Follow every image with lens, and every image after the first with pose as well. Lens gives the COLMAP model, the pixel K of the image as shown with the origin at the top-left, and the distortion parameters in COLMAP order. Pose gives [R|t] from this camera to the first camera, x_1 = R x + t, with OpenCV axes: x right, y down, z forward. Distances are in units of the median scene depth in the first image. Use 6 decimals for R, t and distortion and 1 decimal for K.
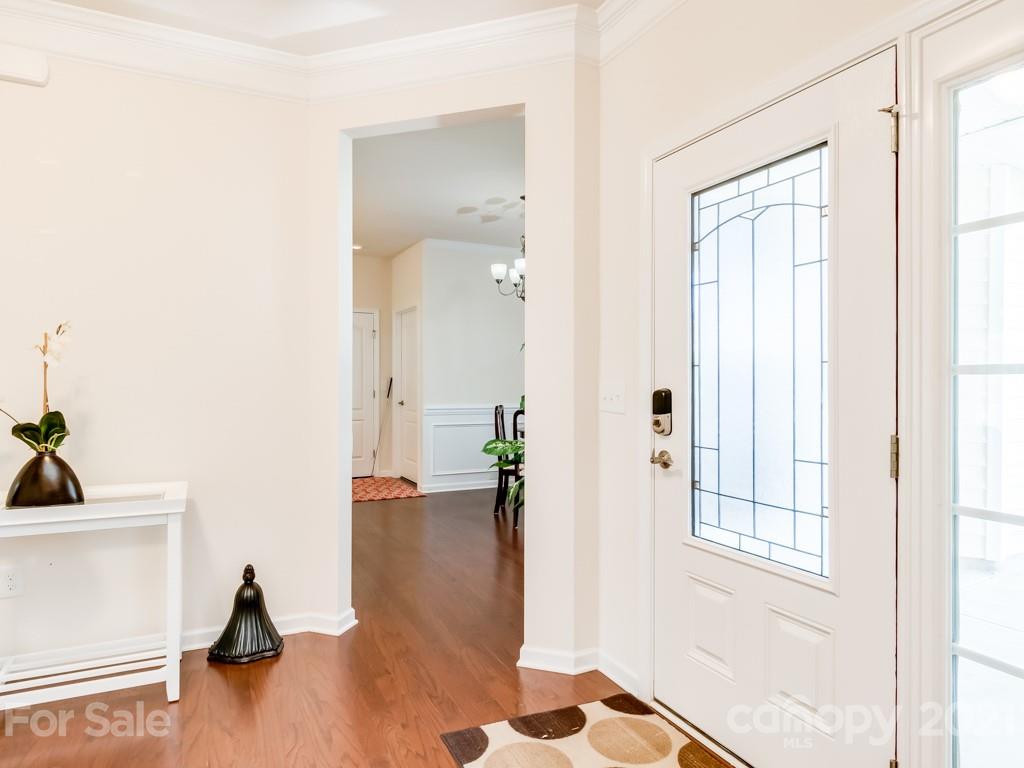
lens RADIAL K [[626.7, 0, 515.5], [0, 626.7, 393.2], [0, 0, 1]] dist [0.003021, 0.000254]
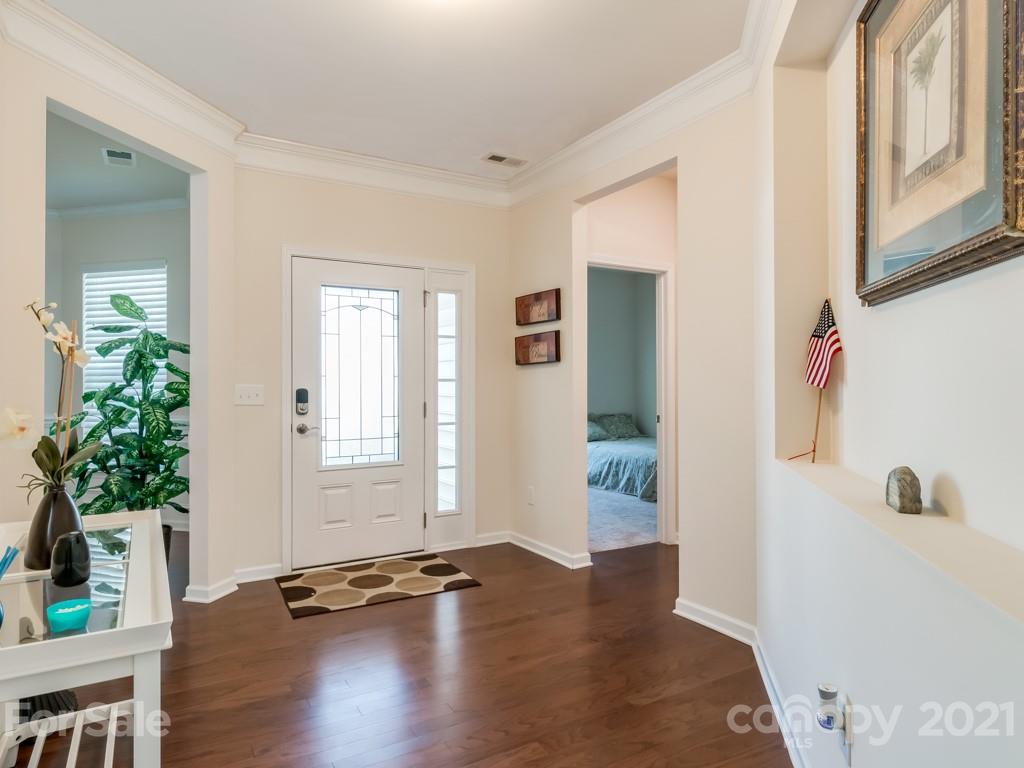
lens RADIAL K [[626.7, 0, 515.5], [0, 626.7, 393.2], [0, 0, 1]] dist [0.003021, 0.000254]
pose [[-0.074418, -0.026176, 0.996884, -1.724931], [0.015954, 0.999496, 0.027436, -0.036321], [-0.997100, 0.017946, -0.073962, 0.585596]]
